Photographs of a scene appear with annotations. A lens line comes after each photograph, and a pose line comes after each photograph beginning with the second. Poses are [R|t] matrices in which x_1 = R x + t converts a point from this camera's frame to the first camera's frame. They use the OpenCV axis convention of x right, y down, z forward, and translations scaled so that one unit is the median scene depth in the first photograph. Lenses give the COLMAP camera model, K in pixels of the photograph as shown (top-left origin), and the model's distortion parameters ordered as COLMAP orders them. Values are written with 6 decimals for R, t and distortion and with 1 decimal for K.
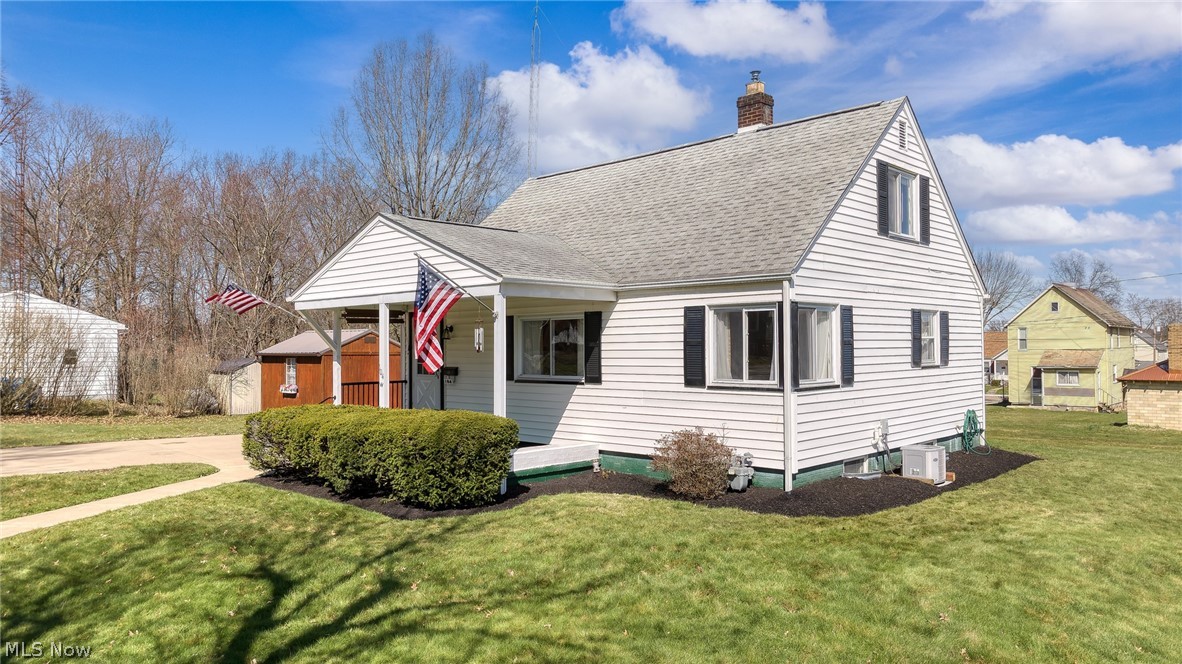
lens RADIAL K [[824.7, 0, 591.0], [0, 824.7, 332.0], [0, 0, 1]] dist [0.003711, -0.000674]
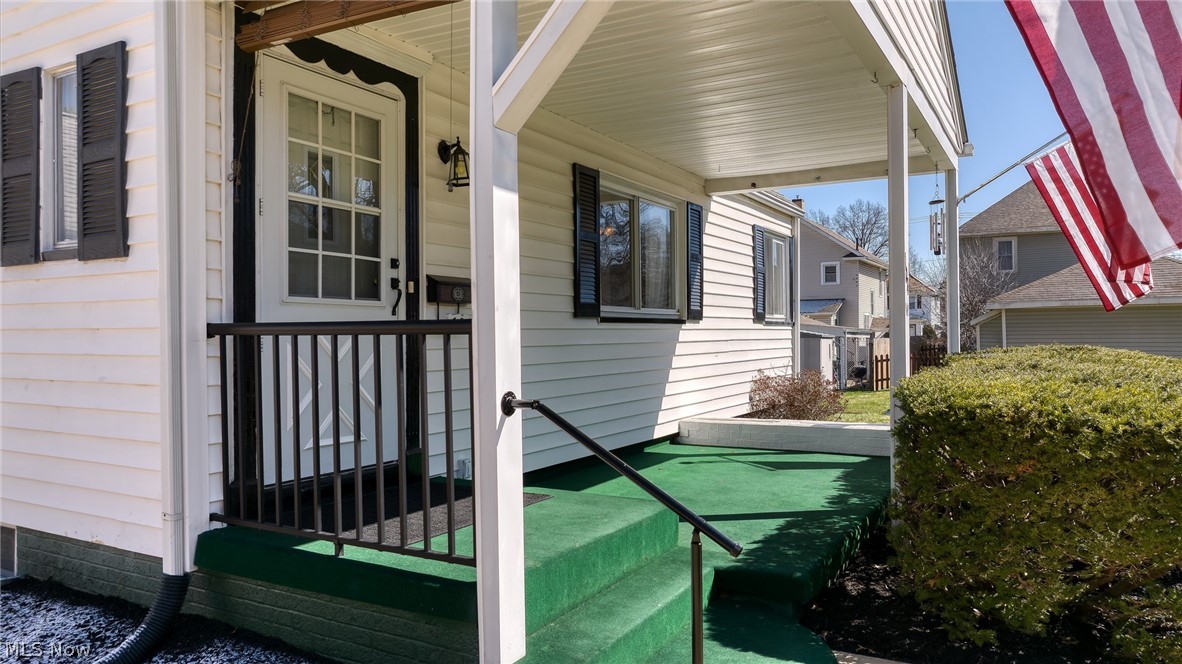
lens RADIAL K [[824.7, 0, 591.0], [0, 824.7, 332.0], [0, 0, 1]] dist [0.003711, -0.000674]
pose [[-0.247916, 0.013654, 0.968685, -0.575067], [-0.007202, 0.999847, -0.015936, 0.081303], [-0.968755, -0.010928, -0.247780, 1.232524]]
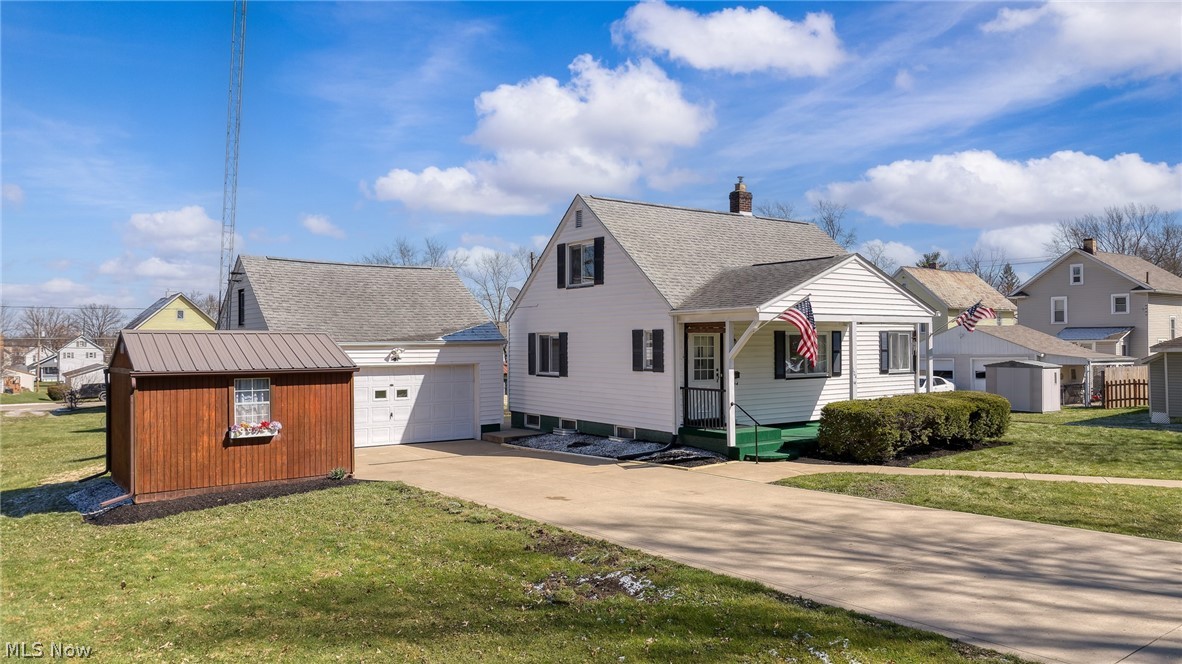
lens RADIAL K [[824.7, 0, 591.0], [0, 824.7, 332.0], [0, 0, 1]] dist [0.003711, -0.000674]
pose [[0.172709, 0.018537, 0.984799, -1.643421], [-0.013185, 0.999777, -0.016506, 0.009915], [-0.984885, -0.010134, 0.172914, 1.196951]]
